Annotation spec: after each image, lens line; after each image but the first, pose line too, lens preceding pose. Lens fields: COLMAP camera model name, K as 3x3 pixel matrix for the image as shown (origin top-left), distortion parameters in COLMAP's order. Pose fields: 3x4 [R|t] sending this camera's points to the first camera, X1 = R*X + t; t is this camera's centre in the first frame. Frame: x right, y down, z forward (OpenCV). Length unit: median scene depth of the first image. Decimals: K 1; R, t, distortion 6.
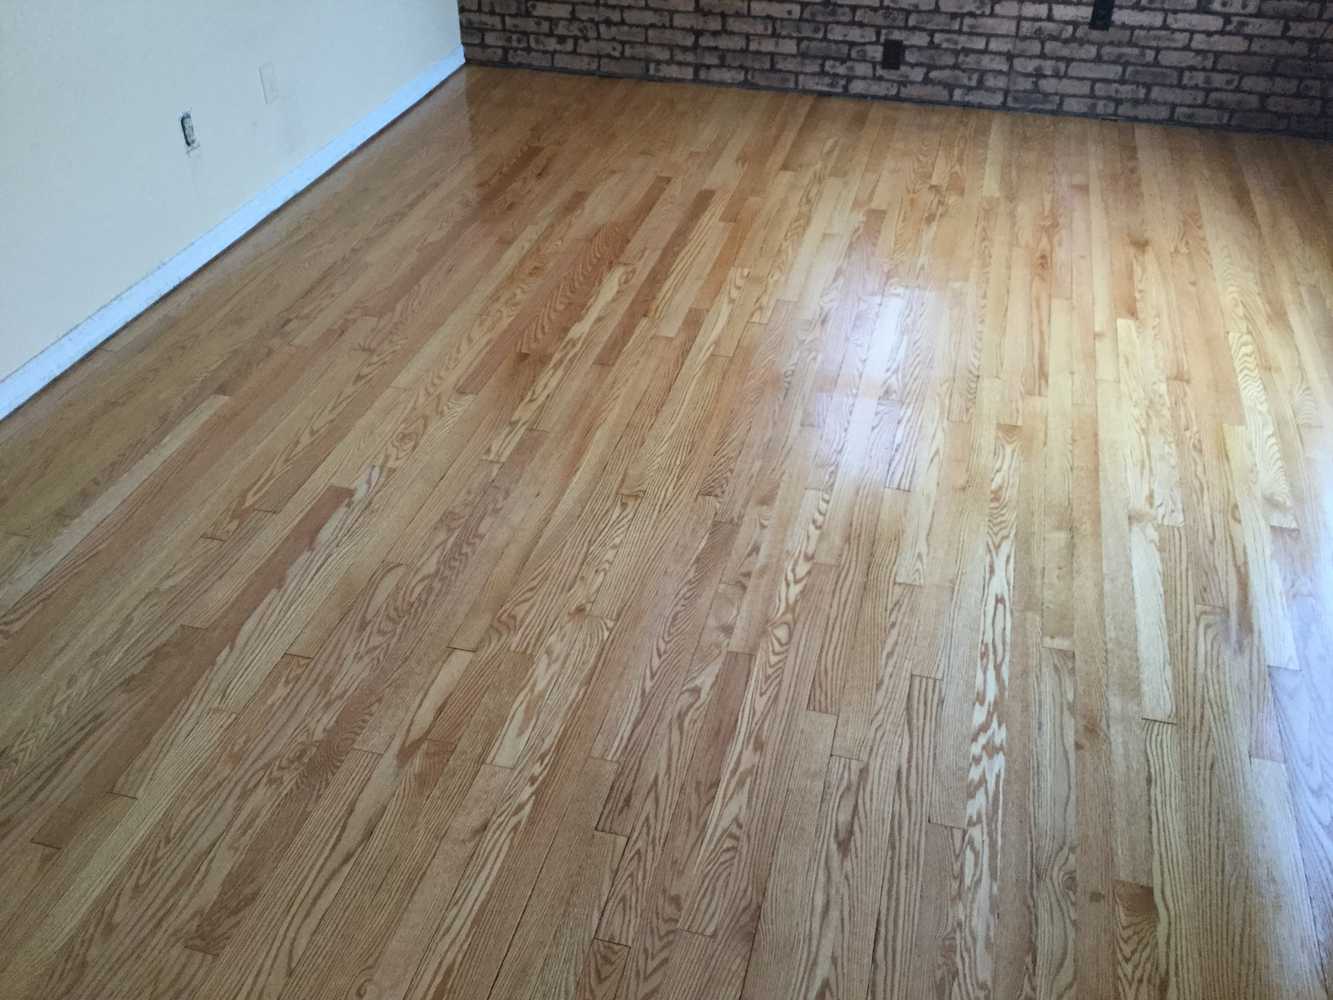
lens RADIAL K [[1202.1, 0, 669.7], [0, 1202.1, 502.9], [0, 0, 1]] dist [0.135413, -0.291219]
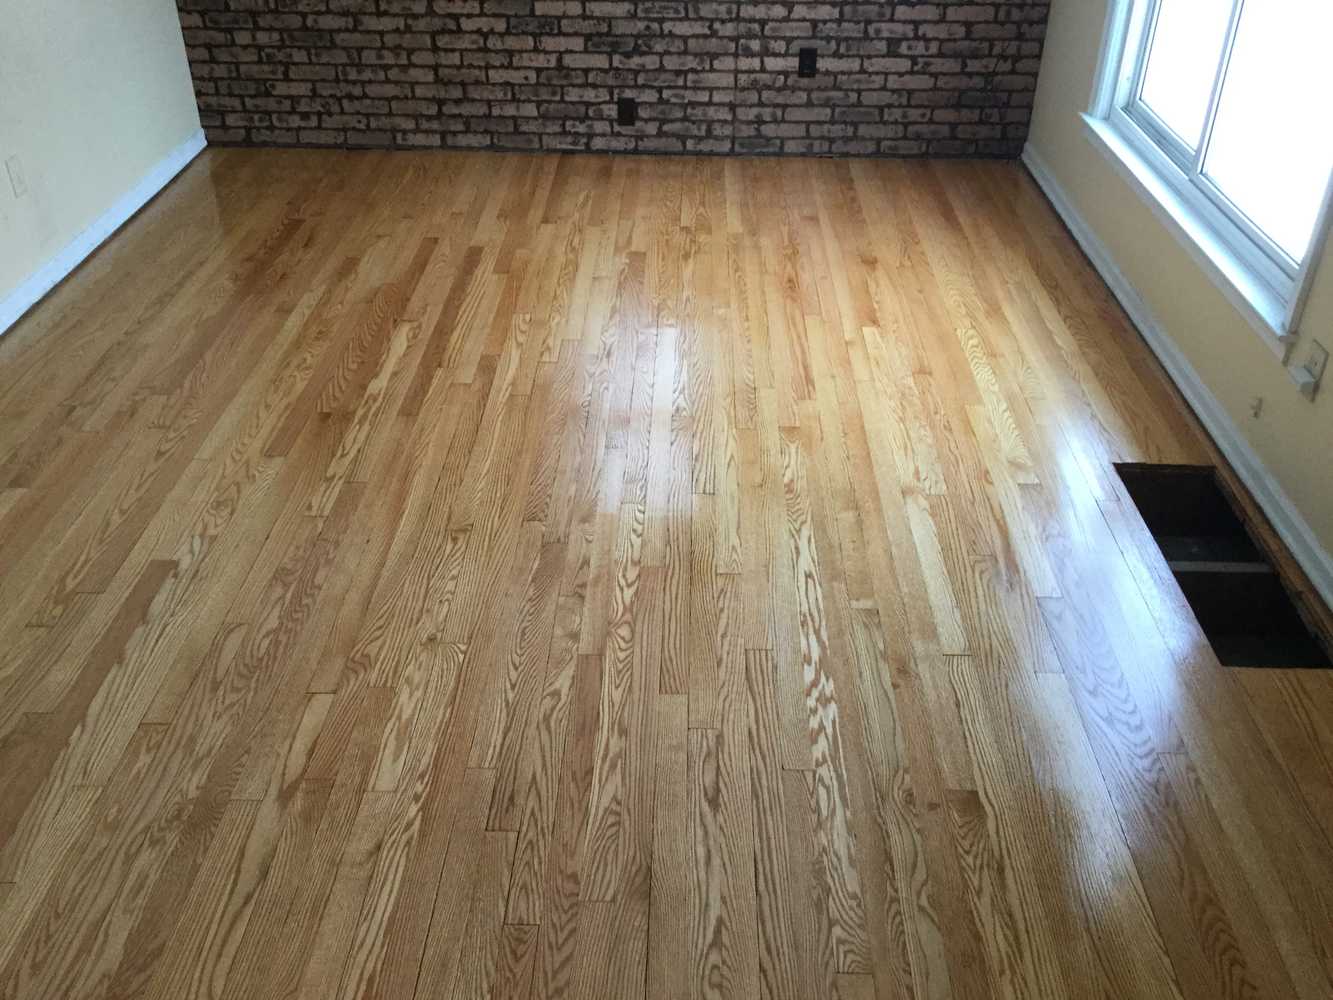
lens RADIAL K [[1195.2, 0, 669.0], [0, 1195.2, 506.6], [0, 0, 1]] dist [0.136843, -0.288658]
pose [[0.973235, -0.125342, 0.192621, -0.052329], [0.134091, 0.990419, -0.033024, 0.031925], [-0.186636, 0.057969, 0.980717, -0.060334]]
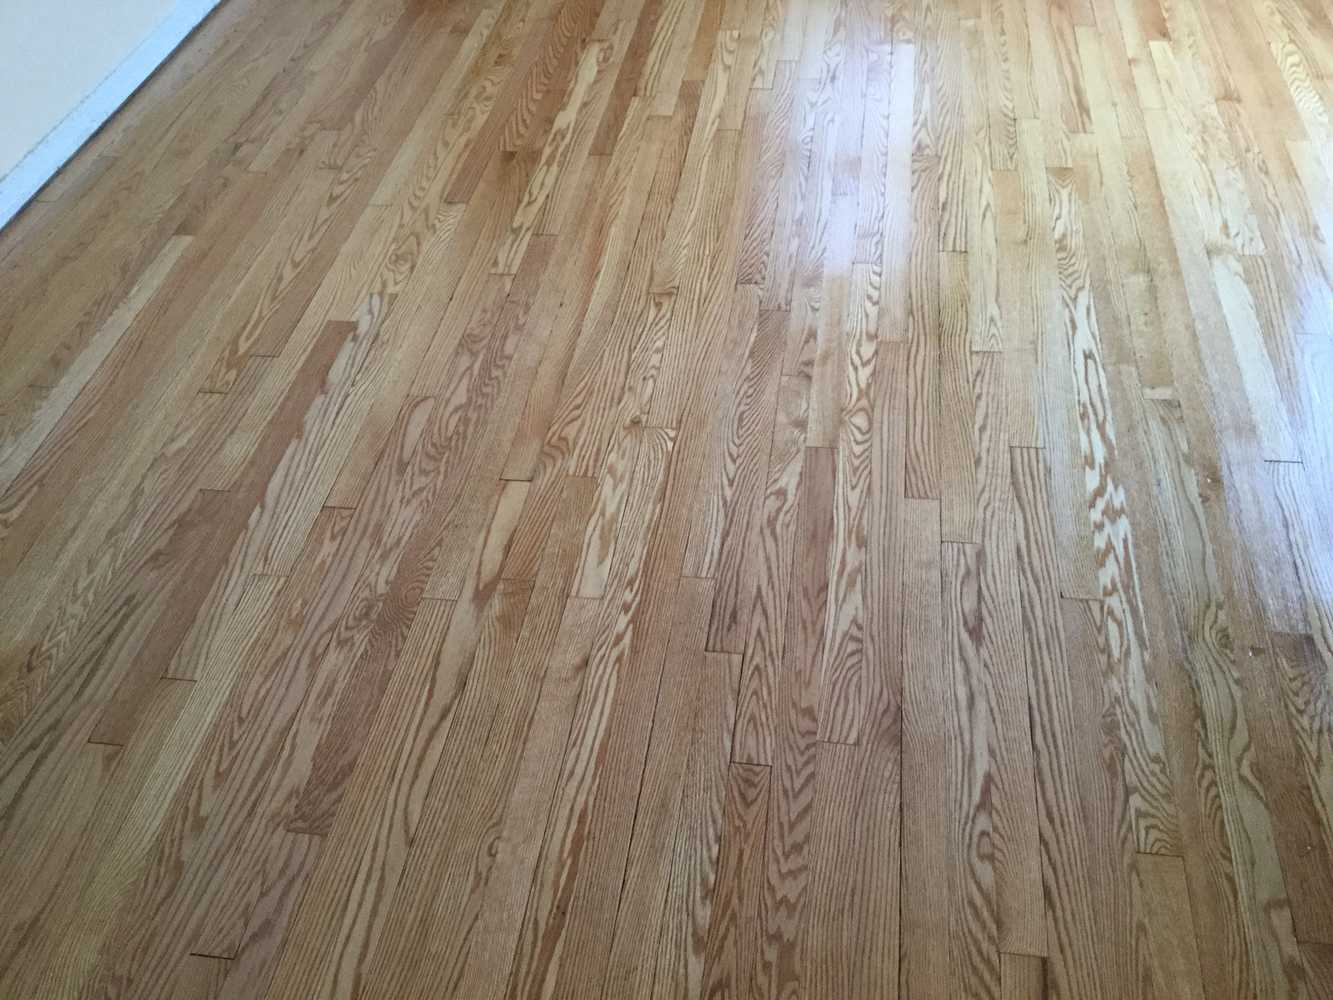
lens RADIAL K [[1195.2, 0, 669.0], [0, 1195.2, 506.6], [0, 0, 1]] dist [0.136843, -0.288658]
pose [[0.992030, -0.122050, 0.031295, -0.074257], [0.116068, 0.981857, 0.149952, 0.015872], [-0.049029, -0.145125, 0.988198, 0.083500]]
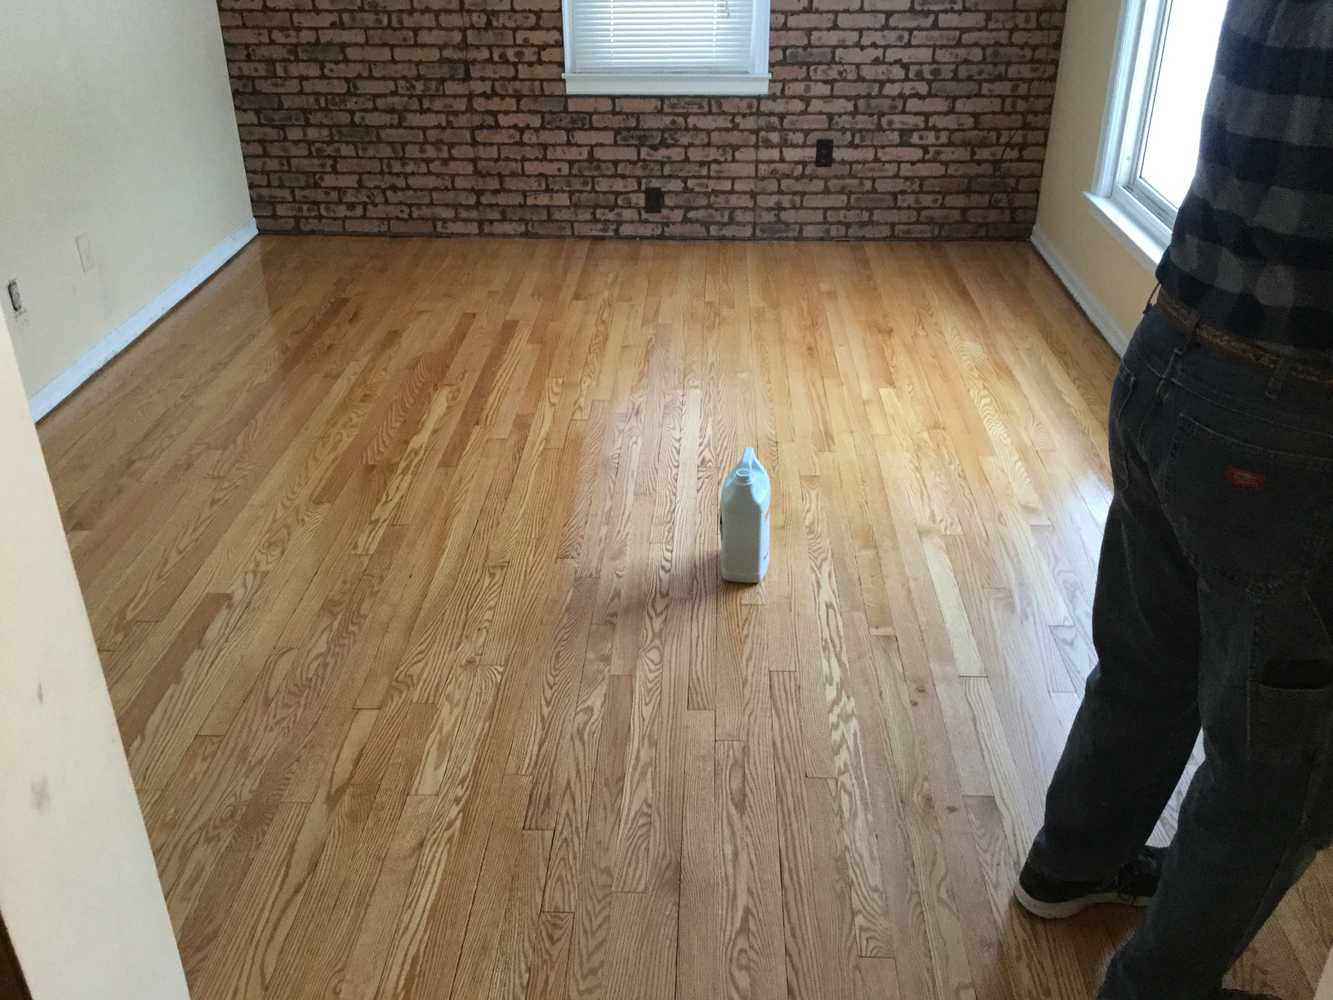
lens RADIAL K [[1195.2, 0, 669.0], [0, 1195.2, 506.6], [0, 0, 1]] dist [0.136843, -0.288658]
pose [[0.976749, -0.110127, 0.183938, -0.072532], [0.133862, 0.983460, -0.122016, 0.093253], [-0.167458, 0.143801, 0.975335, -0.105662]]
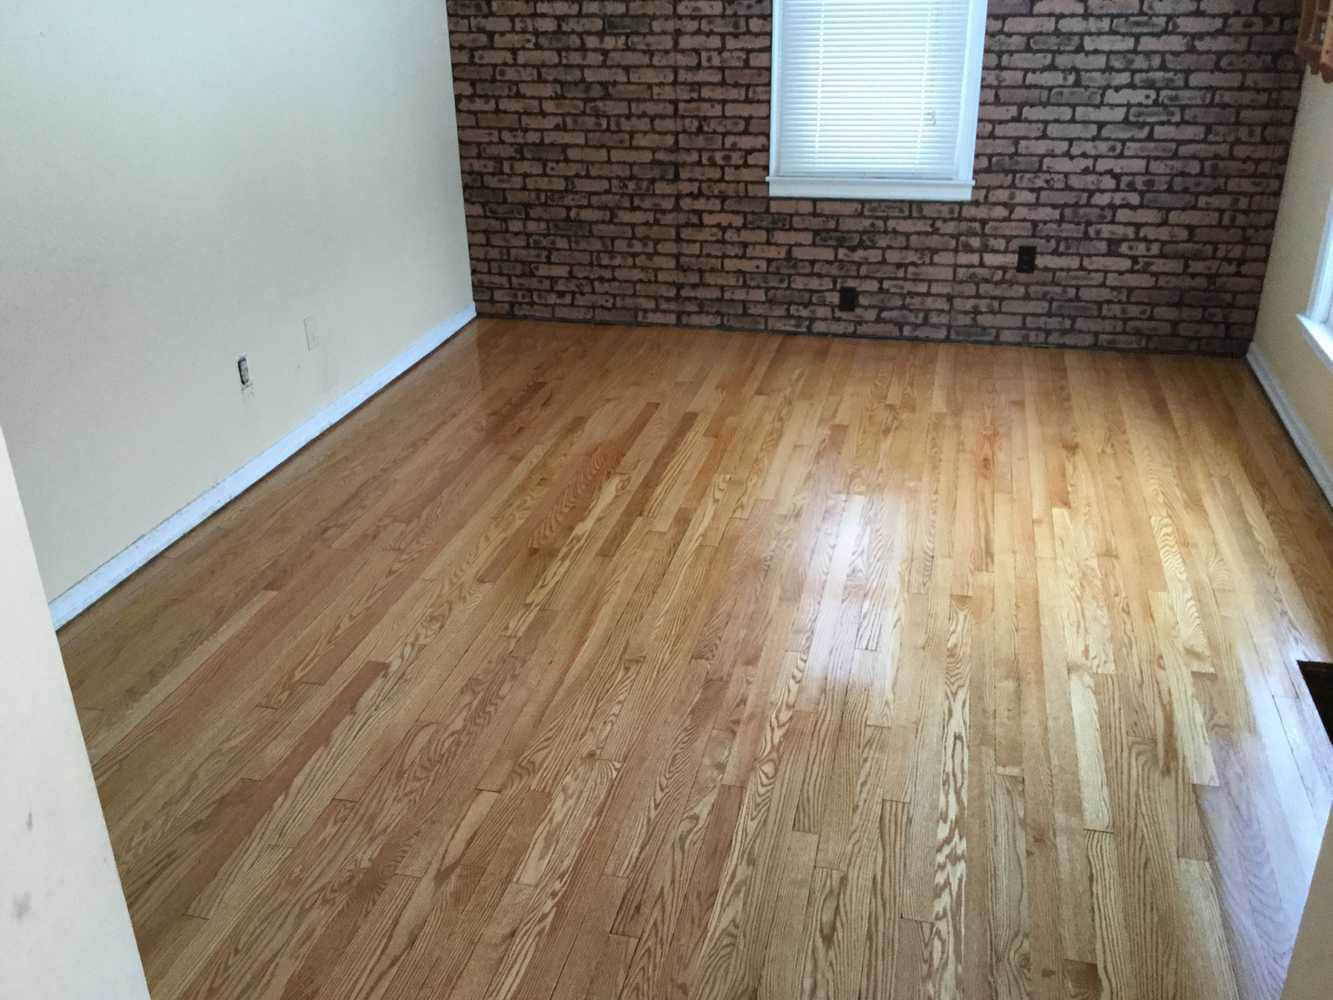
lens RADIAL K [[1196.5, 0, 669.4], [0, 1196.5, 511.8], [0, 0, 1]] dist [0.140769, -0.302453]
pose [[0.999607, -0.026469, 0.009285, -0.004097], [0.027746, 0.981677, -0.188520, 0.069190], [-0.004125, 0.188703, 0.982025, -0.139097]]
